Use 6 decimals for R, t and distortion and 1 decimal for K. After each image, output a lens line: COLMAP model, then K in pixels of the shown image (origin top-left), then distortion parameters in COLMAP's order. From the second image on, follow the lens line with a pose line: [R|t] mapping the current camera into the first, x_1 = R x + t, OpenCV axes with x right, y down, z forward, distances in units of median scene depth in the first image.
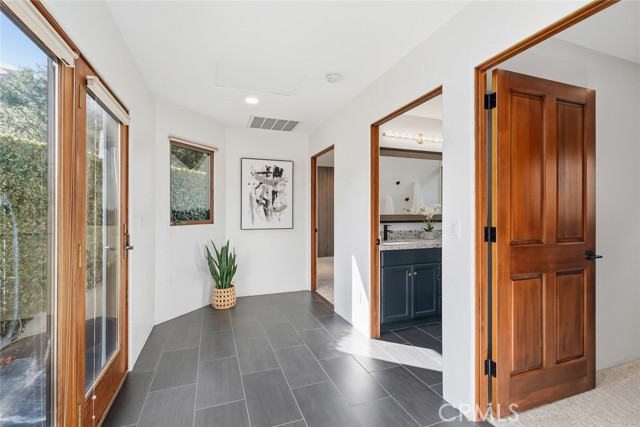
lens RADIAL K [[294.0, 0, 317.4], [0, 294.0, 205.7], [0, 0, 1]] dist [0.000493, 0.000020]
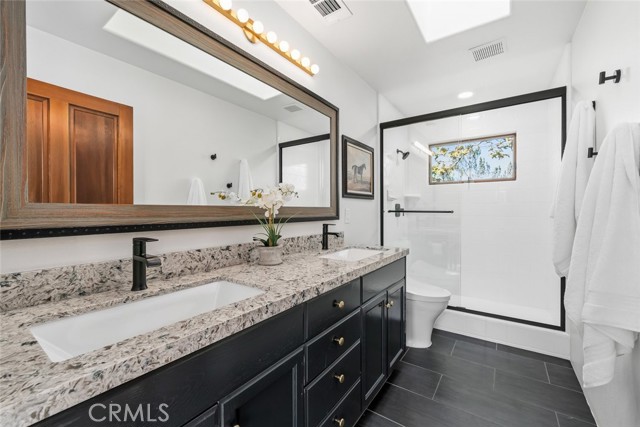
lens RADIAL K [[270.4, 0, 320.2], [0, 270.4, 209.4], [0, 0, 1]] dist [0.000722, 0.000048]
pose [[0.827947, -0.002497, 0.560801, 0.217129], [-0.007466, 0.999852, 0.015474, 0.028423], [-0.560757, -0.016998, 0.827806, 0.631215]]
